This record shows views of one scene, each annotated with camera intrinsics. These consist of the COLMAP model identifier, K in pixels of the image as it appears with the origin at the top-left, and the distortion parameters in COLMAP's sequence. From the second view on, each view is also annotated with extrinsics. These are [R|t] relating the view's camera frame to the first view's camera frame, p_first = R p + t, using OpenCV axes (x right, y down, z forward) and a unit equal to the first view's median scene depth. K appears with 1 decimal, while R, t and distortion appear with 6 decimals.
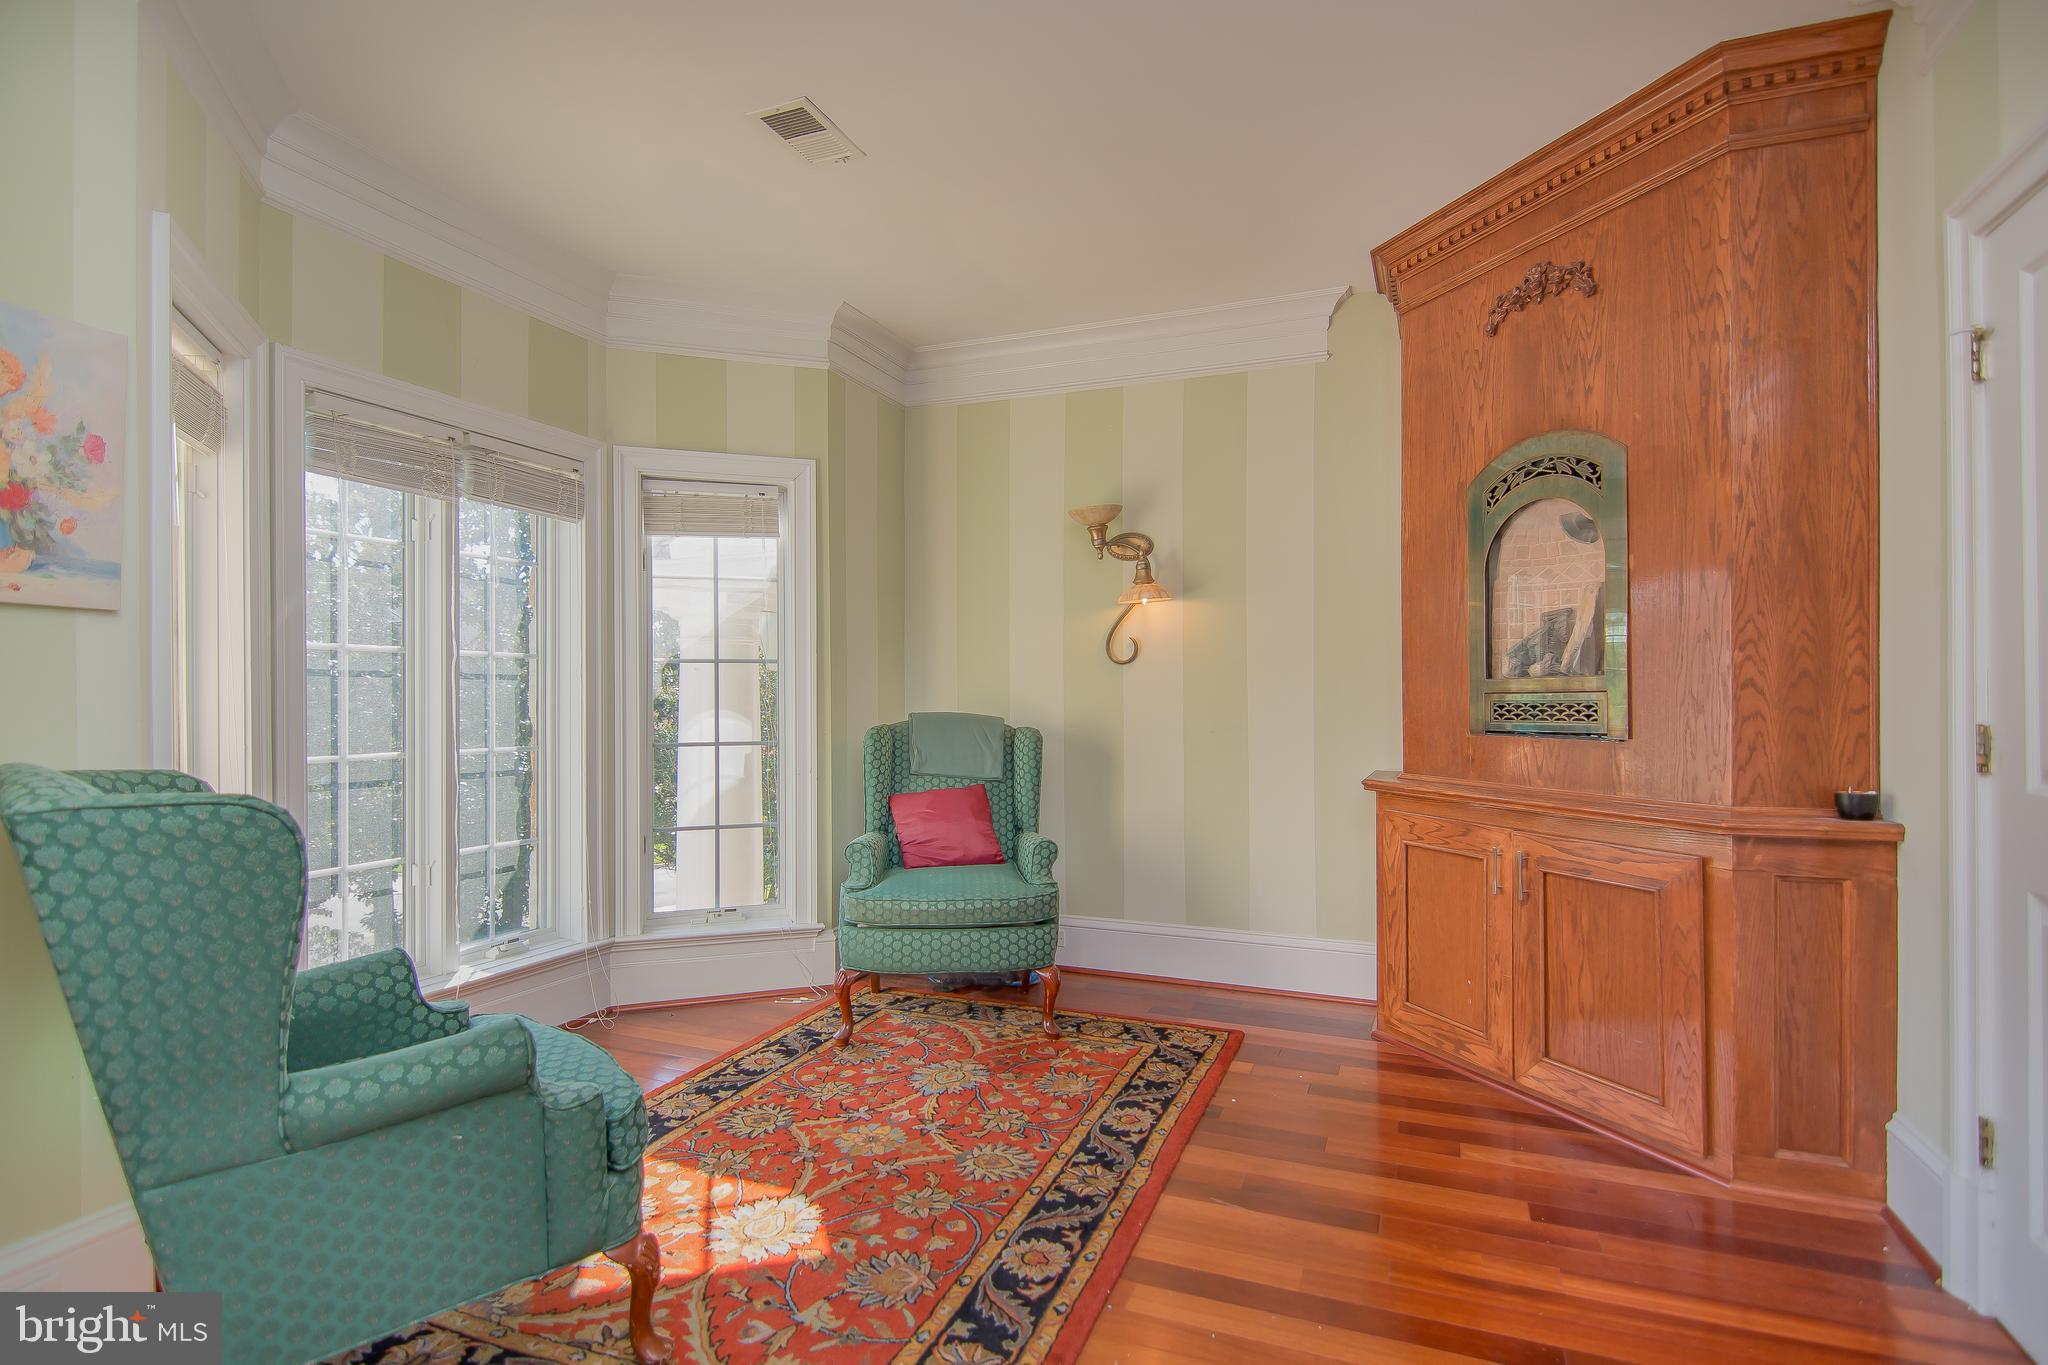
lens RADIAL K [[983.9, 0, 1012.9], [0, 983.9, 691.5], [0, 0, 1]] dist [-0.000385, -0.000829]
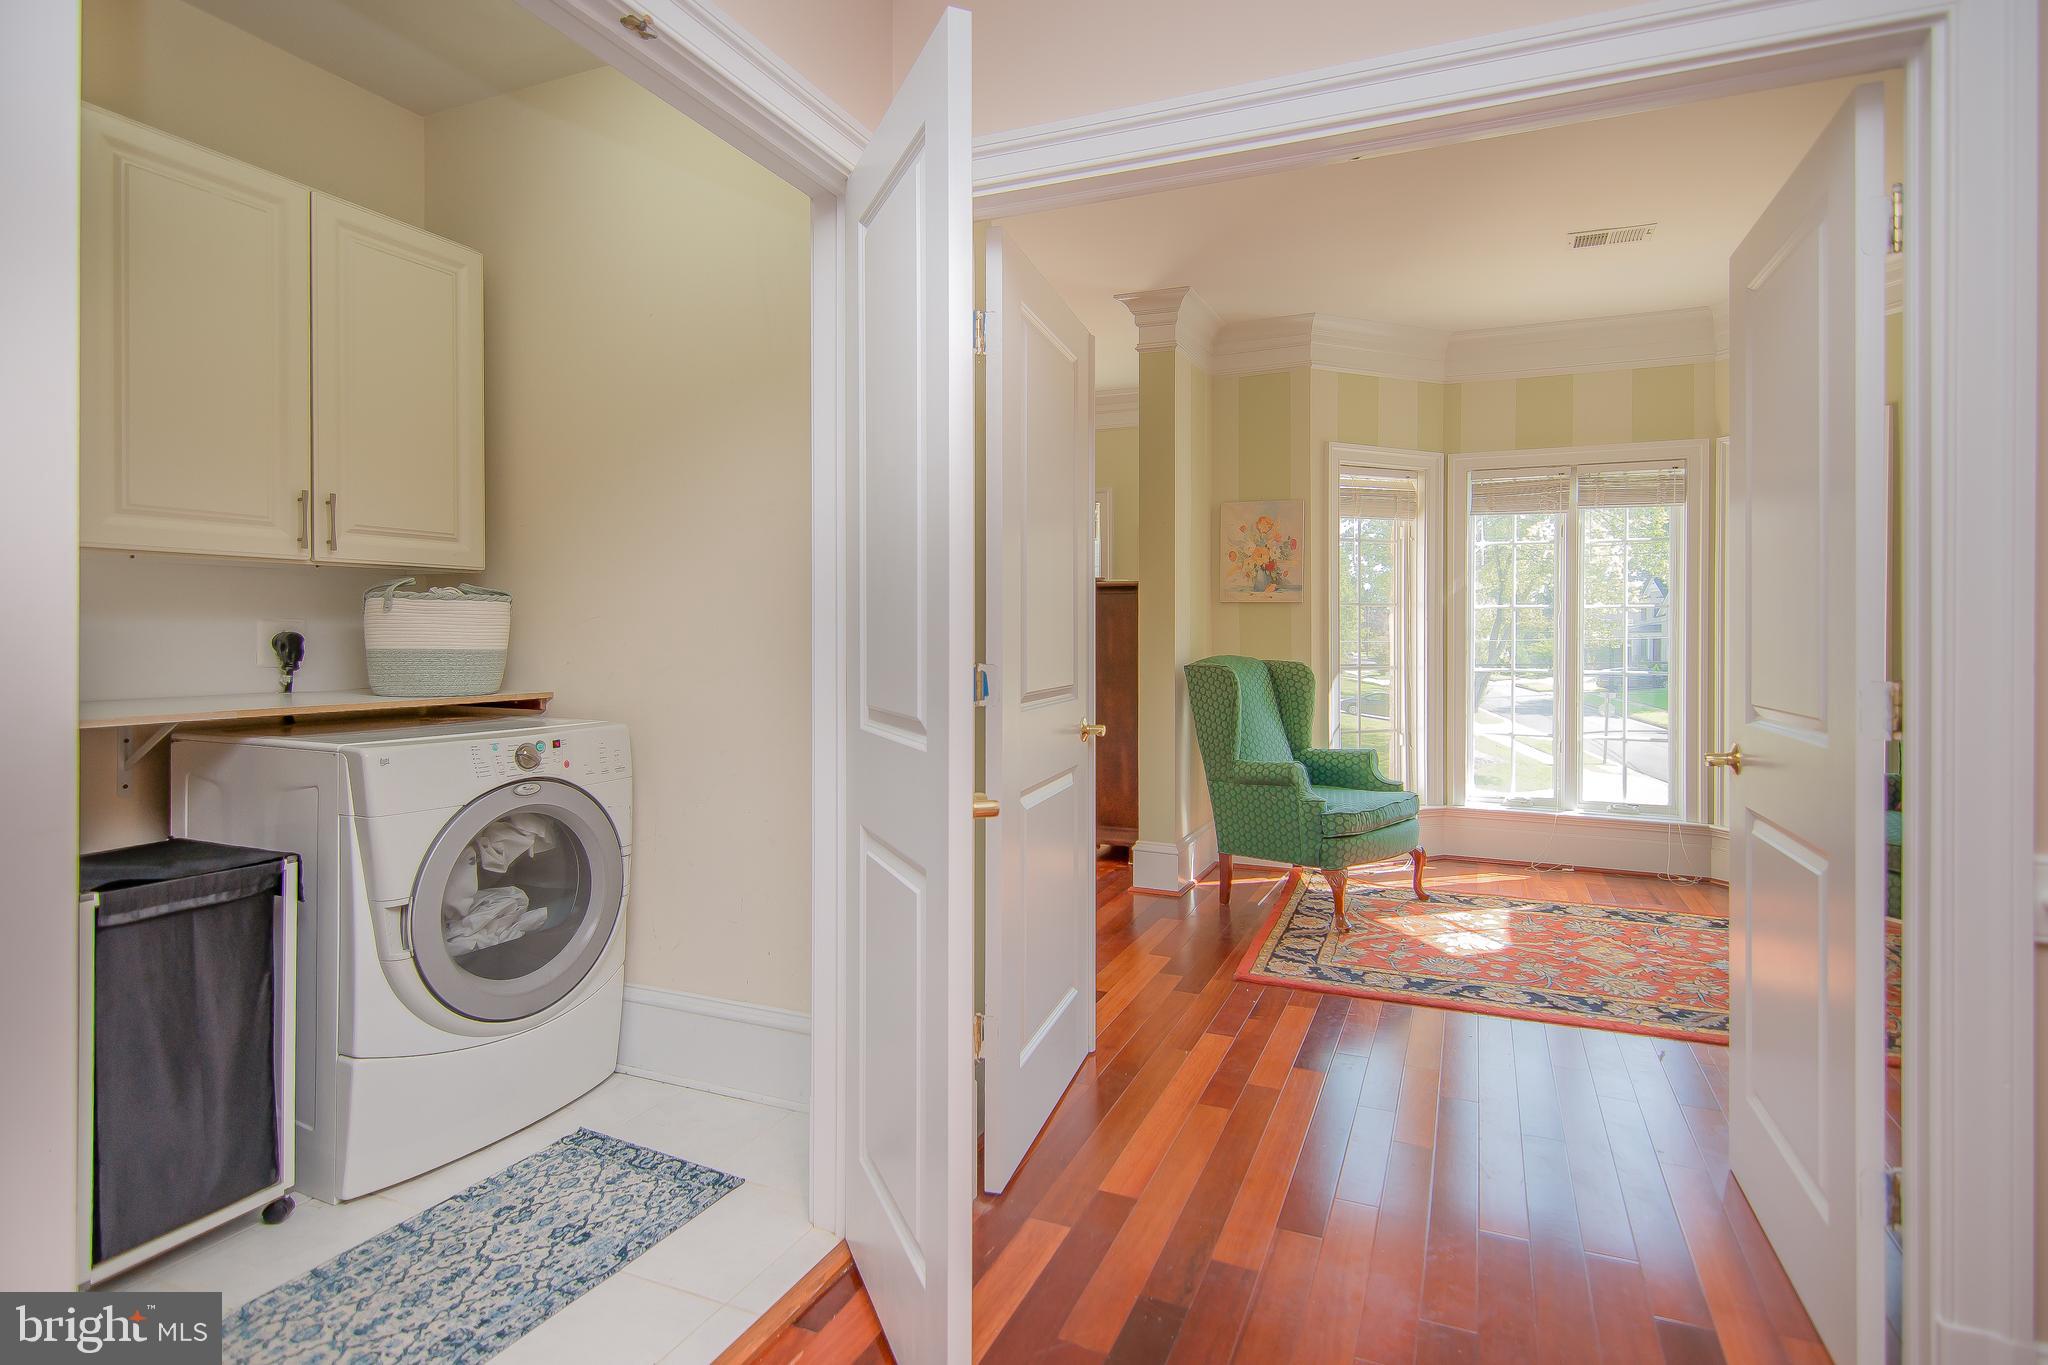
lens RADIAL K [[983.9, 0, 1031.3], [0, 983.9, 661.0], [0, 0, 1]] dist [-0.000385, -0.000829]
pose [[-0.033626, 0.009056, -0.999393, 1.668214], [-0.002599, 0.999955, 0.009148, 0.049584], [0.999431, 0.002905, -0.033601, 0.335955]]
